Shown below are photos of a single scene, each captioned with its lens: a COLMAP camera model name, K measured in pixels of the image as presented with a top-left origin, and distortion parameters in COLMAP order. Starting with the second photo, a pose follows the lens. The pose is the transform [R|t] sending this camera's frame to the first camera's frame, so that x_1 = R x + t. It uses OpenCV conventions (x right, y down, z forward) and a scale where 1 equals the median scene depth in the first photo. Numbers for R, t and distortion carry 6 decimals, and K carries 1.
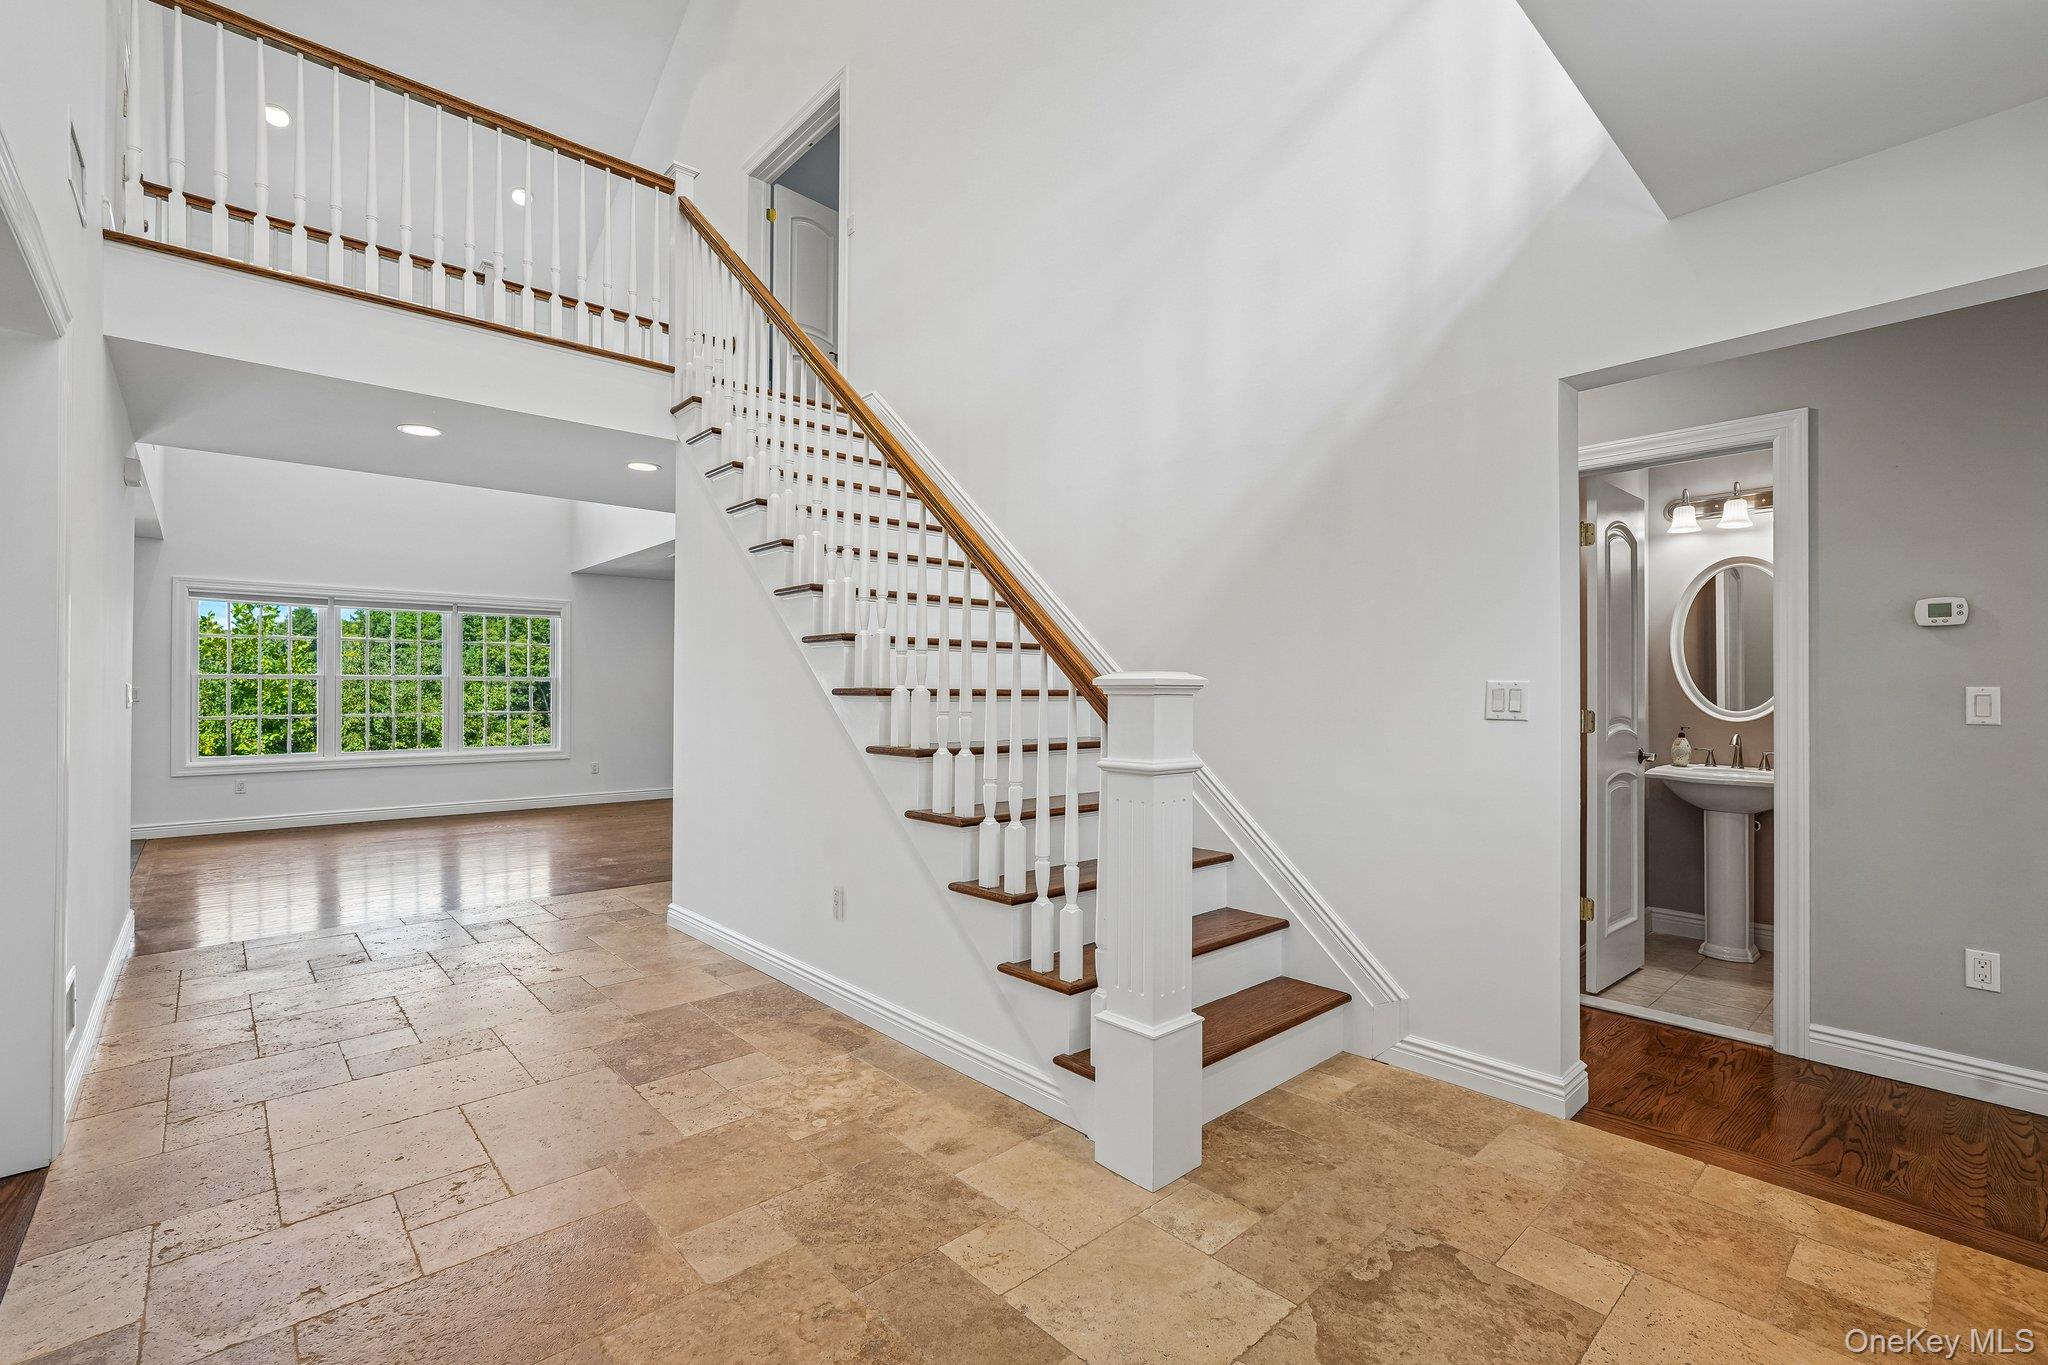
lens RADIAL K [[901.3, 0, 1024.5], [0, 901.3, 675.0], [0, 0, 1]] dist [-0.005651, 0.003698]
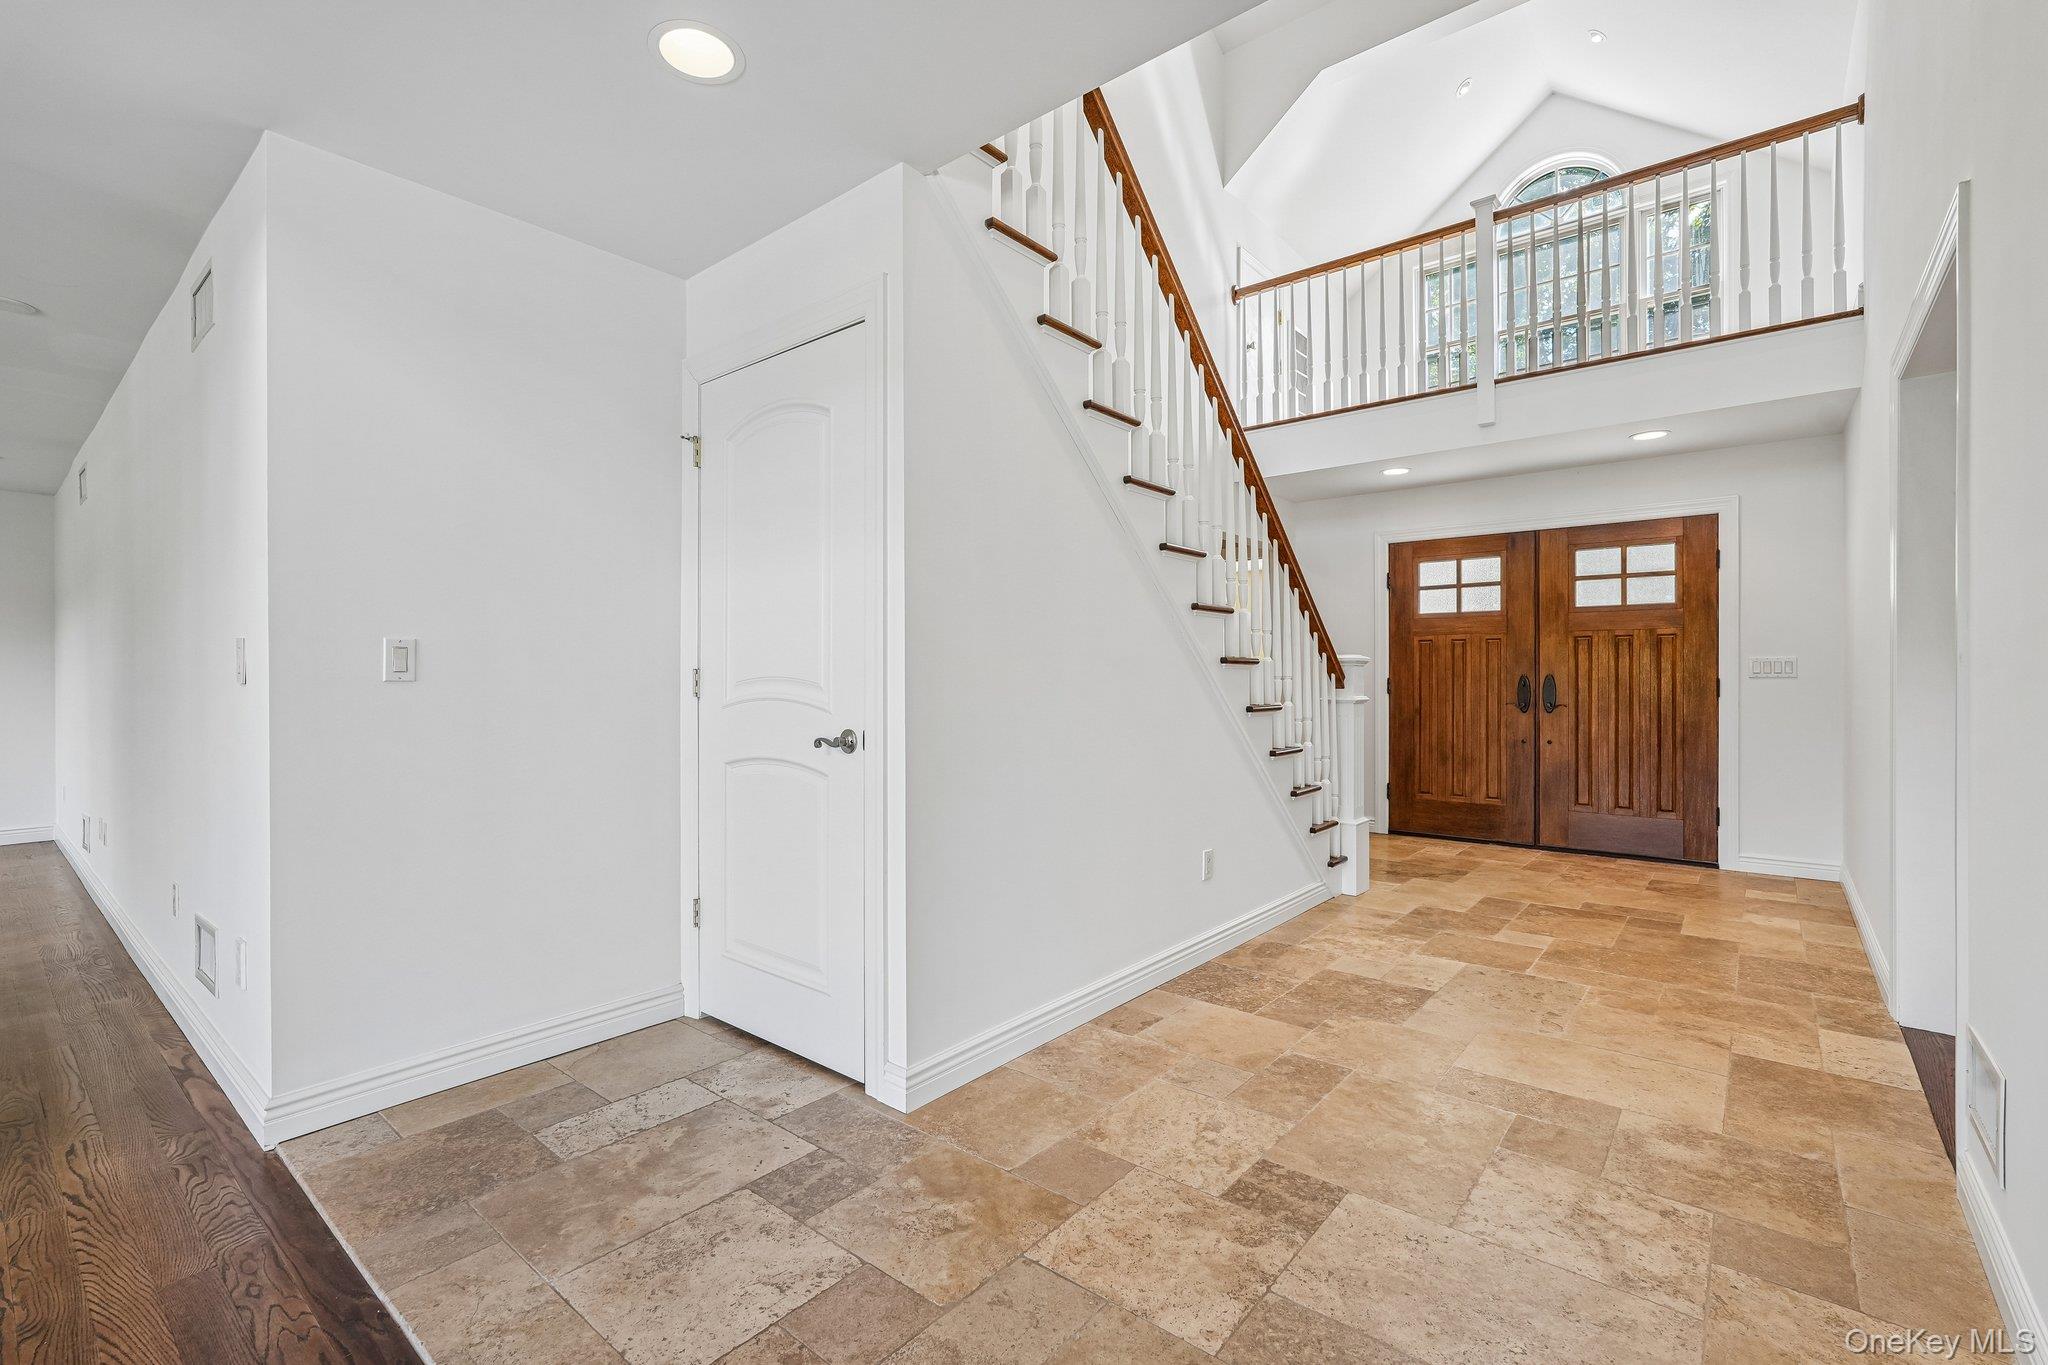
lens RADIAL K [[901.3, 0, 1024.5], [0, 901.3, 675.0], [0, 0, 1]] dist [-0.005651, 0.003698]
pose [[-0.138872, -0.002599, 0.990307, -1.417877], [-0.017342, 0.999850, 0.000192, 0.045724], [-0.990159, -0.017147, -0.138896, 1.580847]]
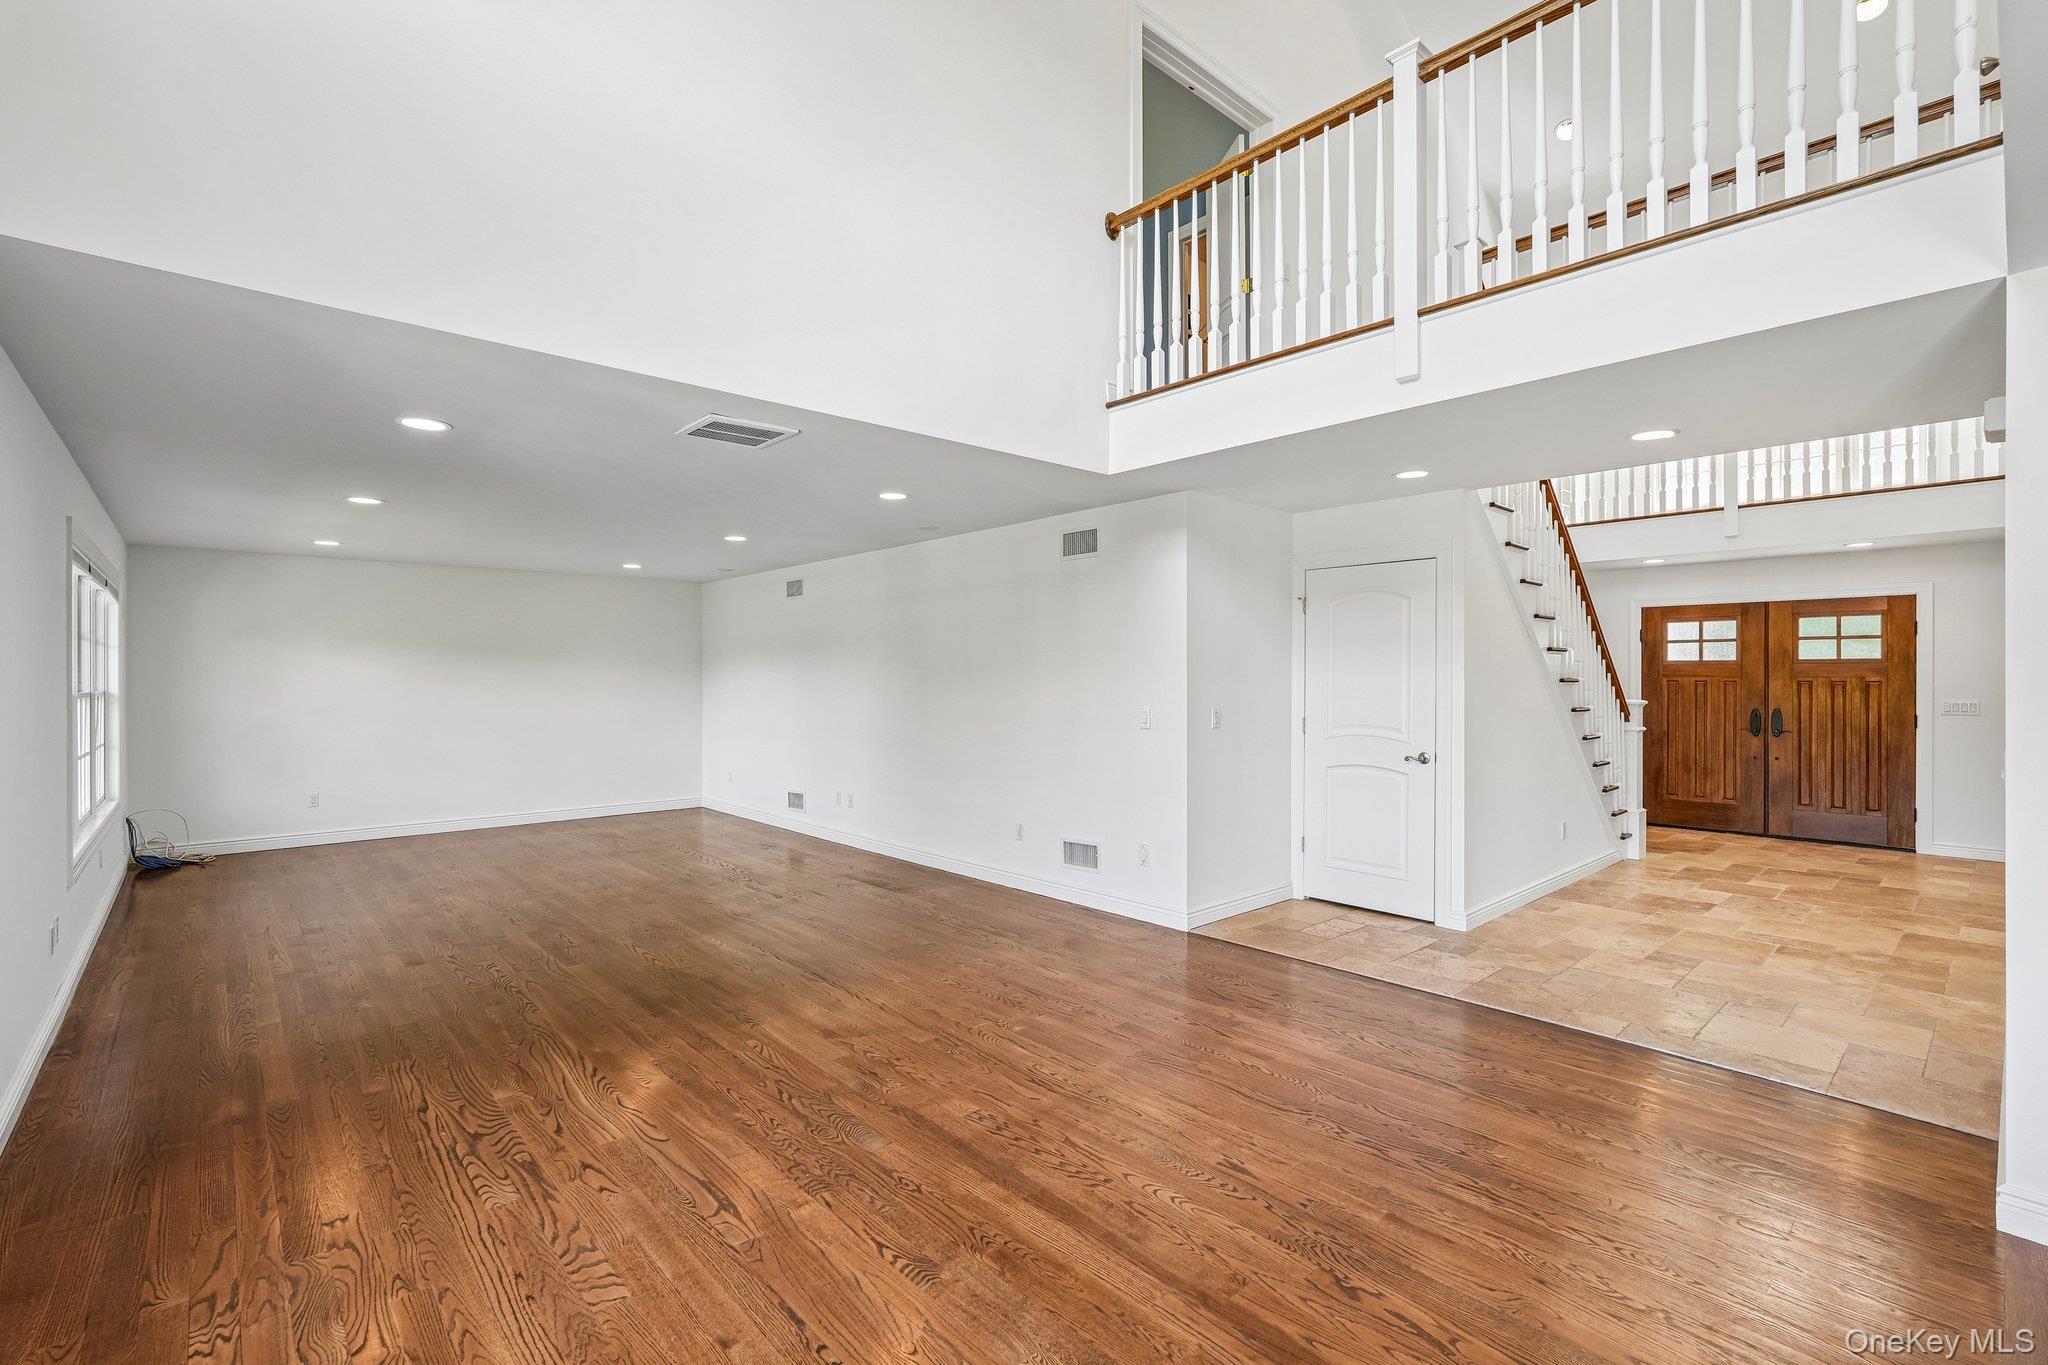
lens RADIAL K [[901.3, 0, 1024.5], [0, 901.3, 675.0], [0, 0, 1]] dist [-0.005651, 0.003698]
pose [[0.008229, -0.003454, 0.999960, -2.343602], [-0.018338, 0.999825, 0.003605, -0.046193], [-0.999798, -0.018367, 0.008164, 2.408764]]
